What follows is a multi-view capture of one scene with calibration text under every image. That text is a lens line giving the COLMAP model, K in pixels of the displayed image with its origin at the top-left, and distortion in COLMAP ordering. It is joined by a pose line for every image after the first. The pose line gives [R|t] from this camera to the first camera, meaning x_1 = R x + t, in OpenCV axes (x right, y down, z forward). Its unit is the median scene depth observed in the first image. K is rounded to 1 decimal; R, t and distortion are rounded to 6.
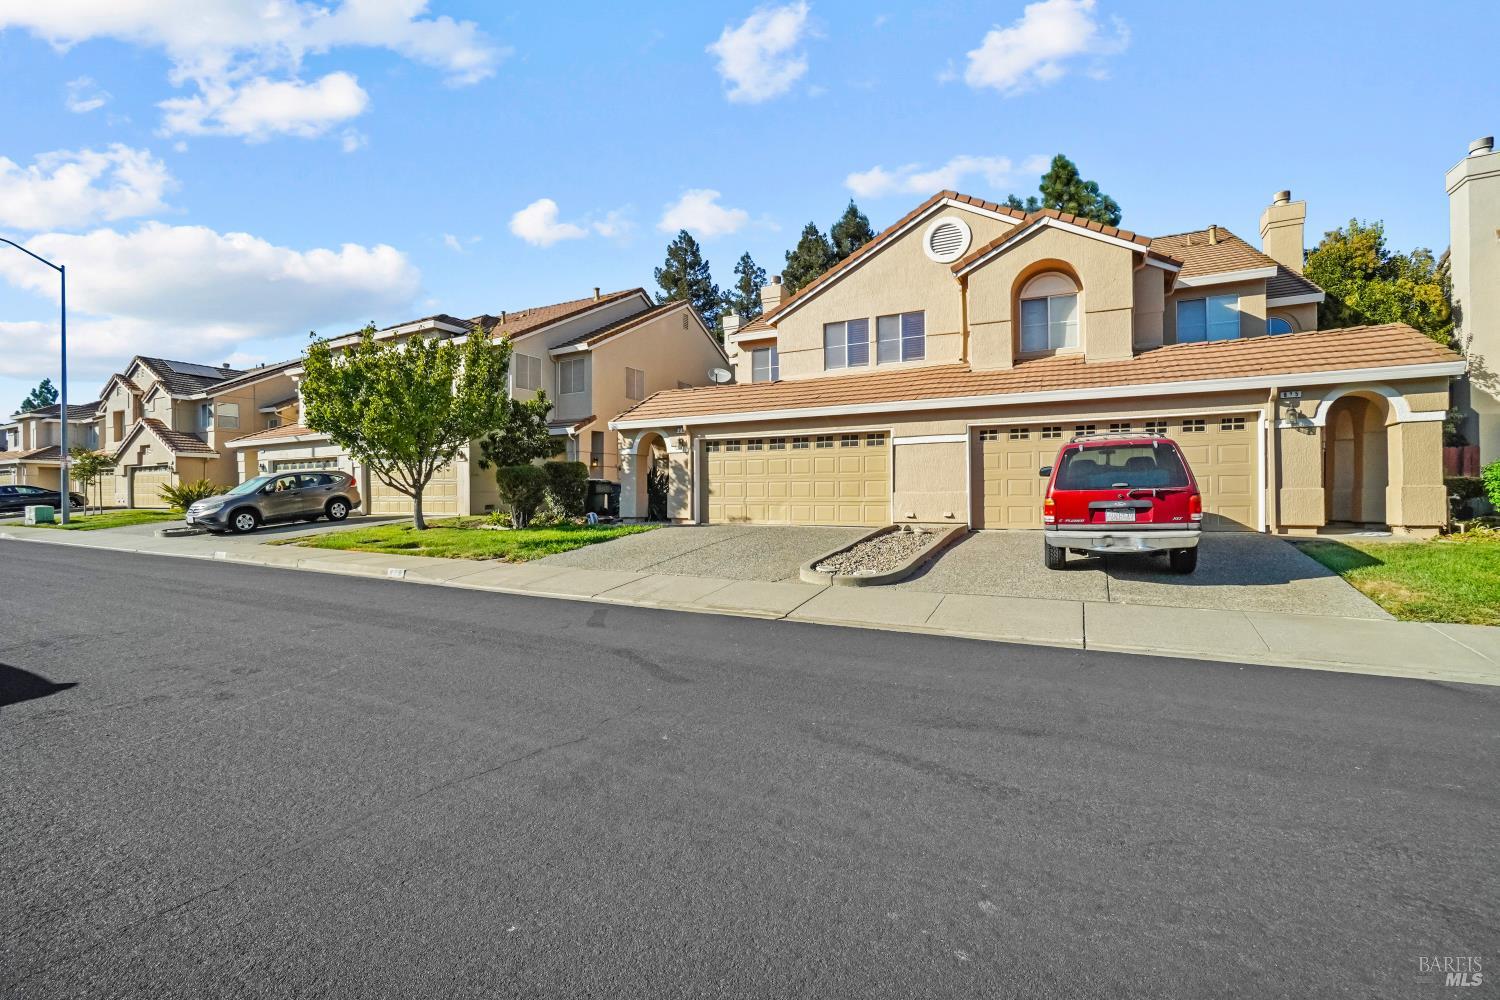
lens RADIAL K [[662.3, 0, 744.2], [0, 662.3, 494.3], [0, 0, 1]] dist [-0.042100, 0.011294]
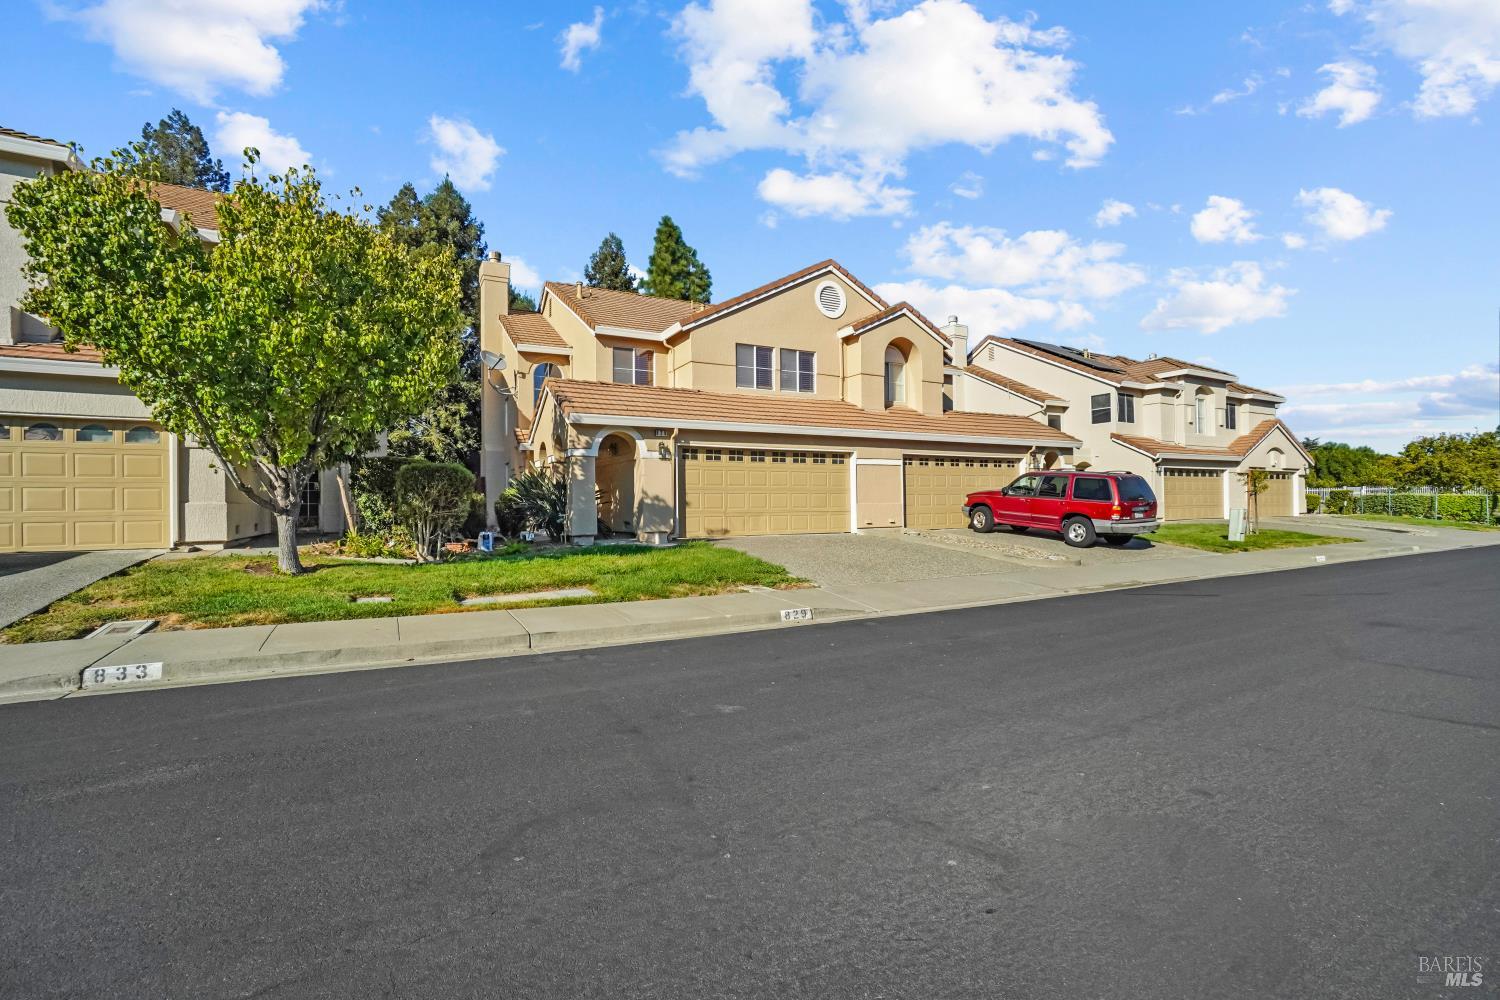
lens RADIAL K [[662.3, 0, 744.2], [0, 662.3, 494.3], [0, 0, 1]] dist [-0.042100, 0.011294]
pose [[0.557338, 0.014889, 0.830152, -0.768576], [0.005492, 0.999751, -0.021618, 0.004030], [-0.830267, 0.016607, 0.557118, 0.428079]]
